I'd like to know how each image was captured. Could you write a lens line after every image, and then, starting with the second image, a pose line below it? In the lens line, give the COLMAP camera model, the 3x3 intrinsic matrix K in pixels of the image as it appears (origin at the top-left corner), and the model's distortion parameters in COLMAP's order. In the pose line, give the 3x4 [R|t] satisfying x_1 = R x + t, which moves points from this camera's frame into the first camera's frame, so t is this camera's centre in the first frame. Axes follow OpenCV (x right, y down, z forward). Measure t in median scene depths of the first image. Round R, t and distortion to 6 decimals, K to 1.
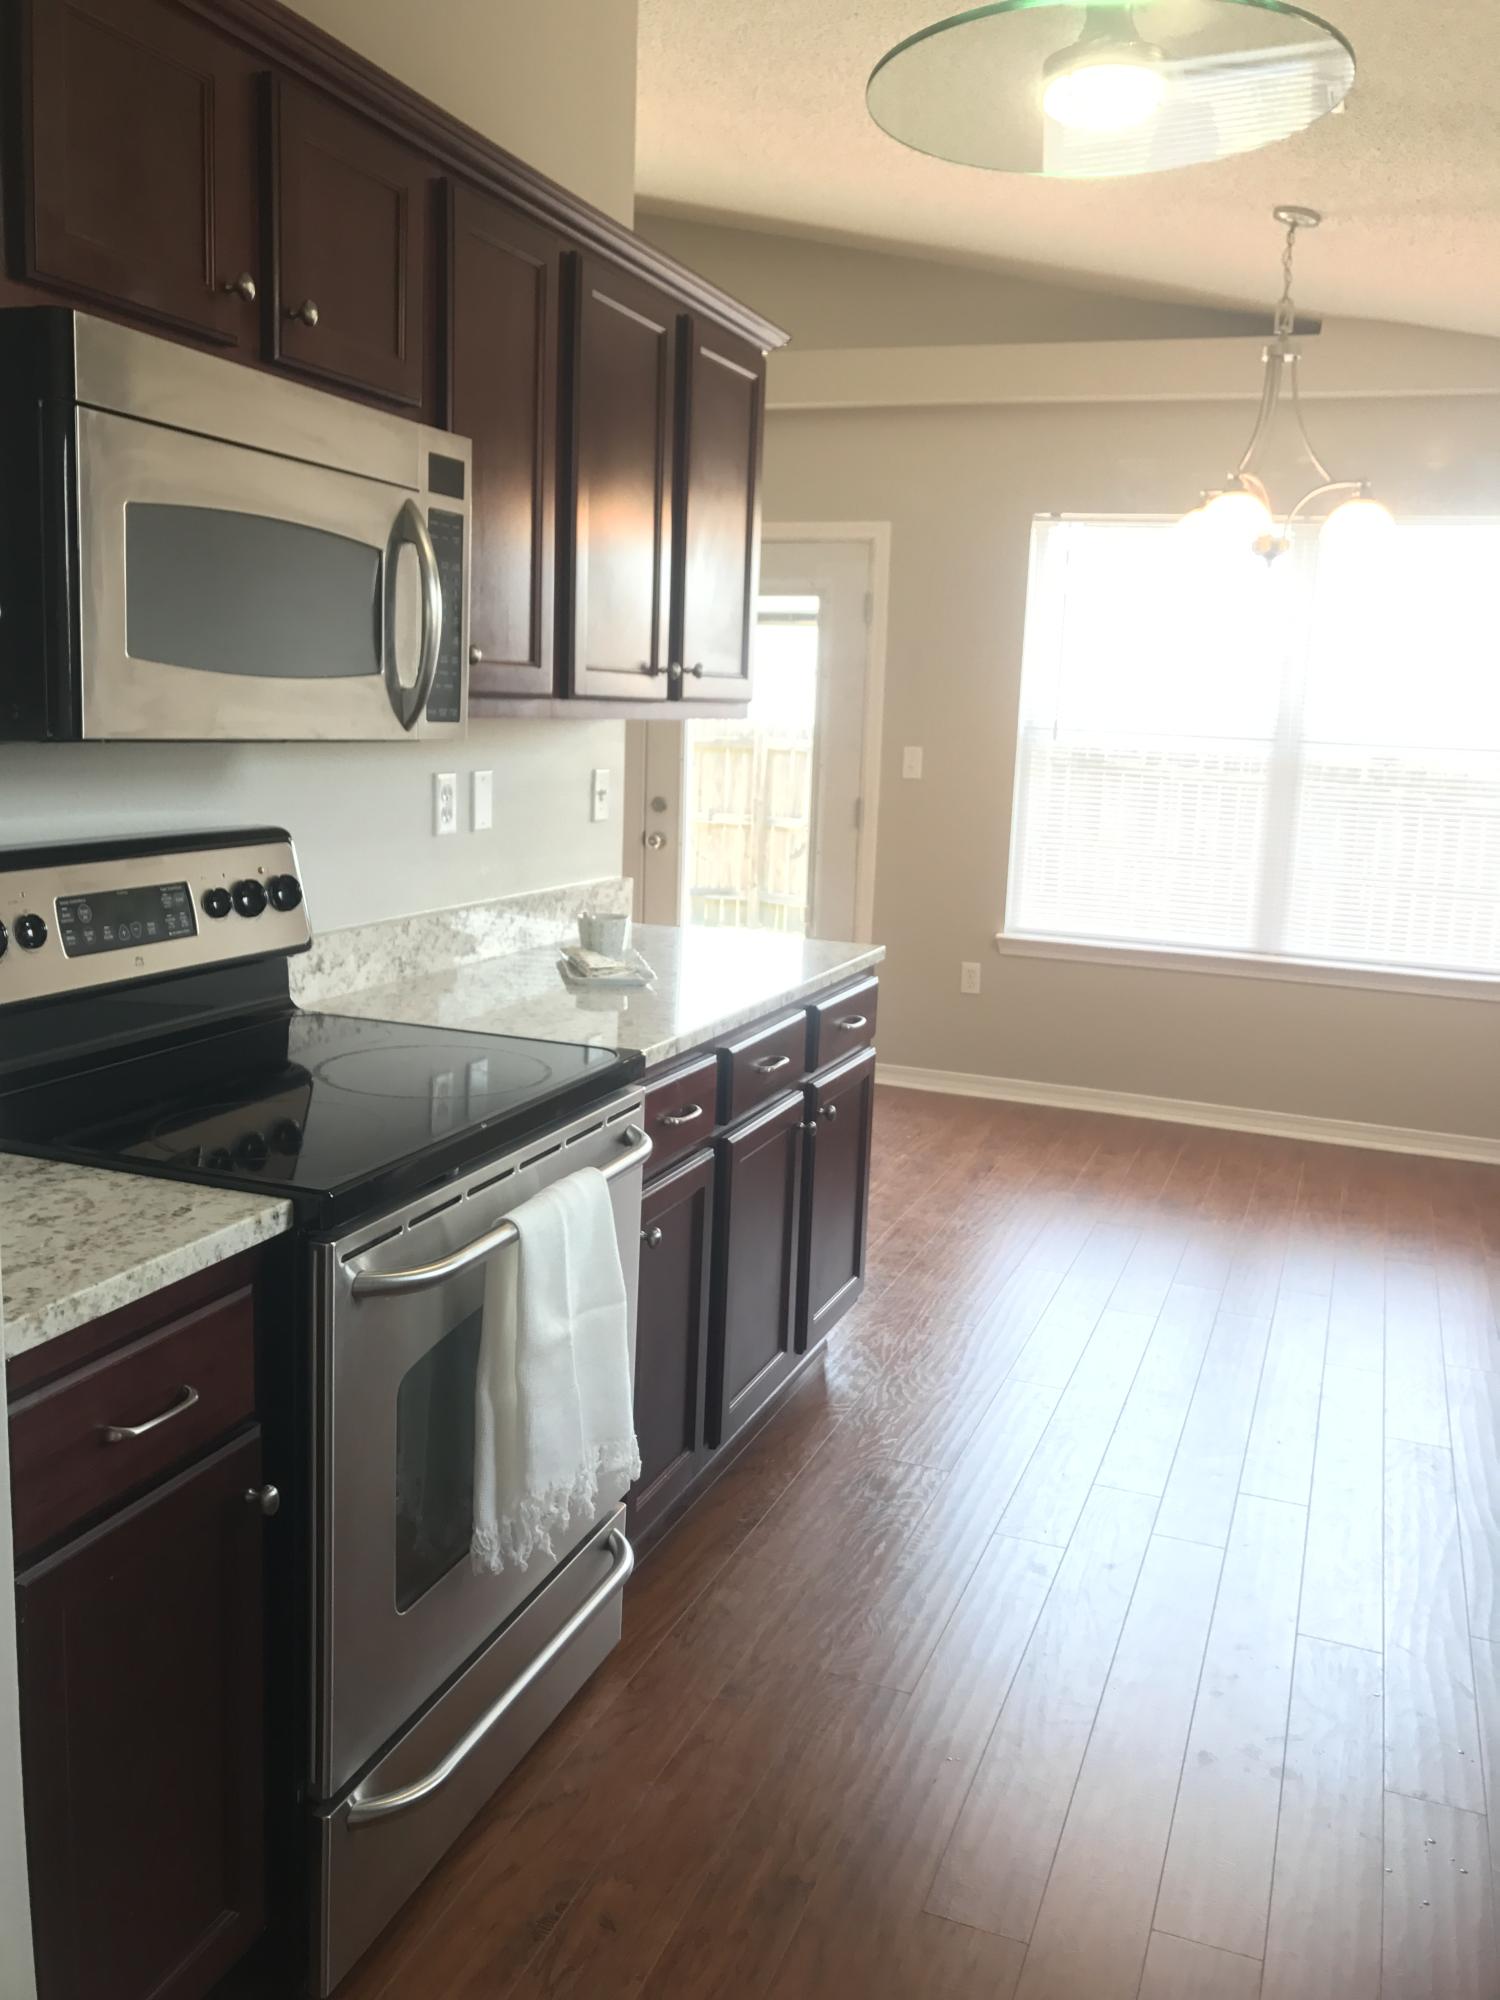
lens RADIAL K [[1664.2, 0, 752.8], [0, 1664.2, 983.5], [0, 0, 1]] dist [0.011264, 0.008833]
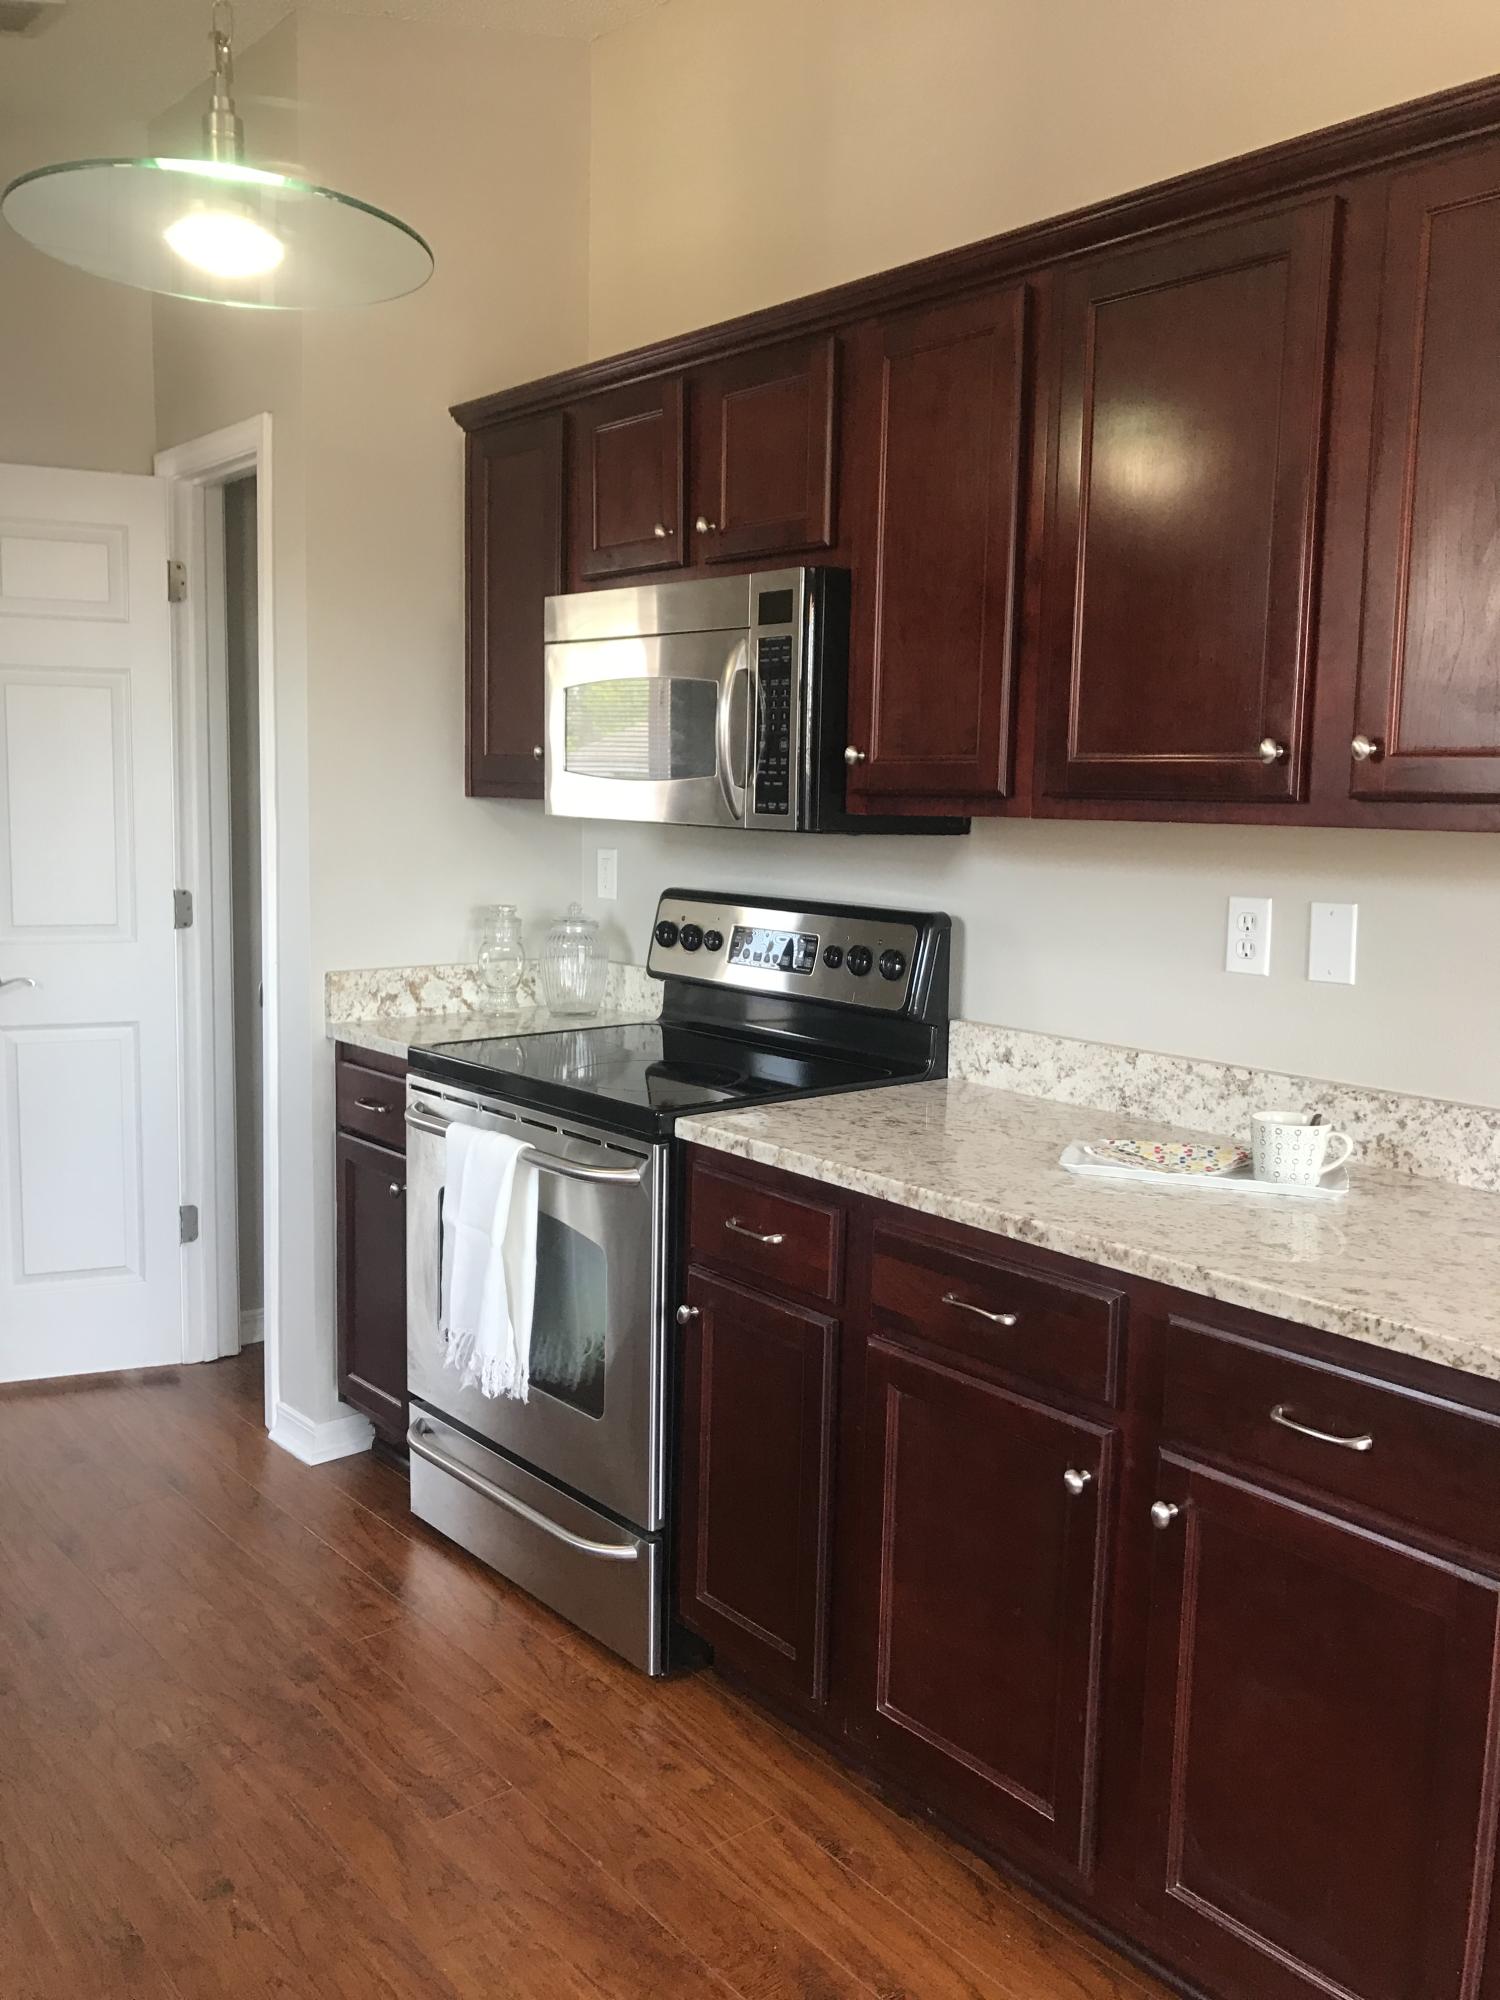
lens RADIAL K [[1641.4, 0, 738.6], [0, 1641.4, 1009.2], [0, 0, 1]] dist [0.110412, -0.286354]
pose [[-0.486531, 0.068300, -0.870990, 0.680014], [-0.185408, 0.966160, 0.179330, -0.182852], [0.853763, 0.248738, -0.457403, 1.241544]]
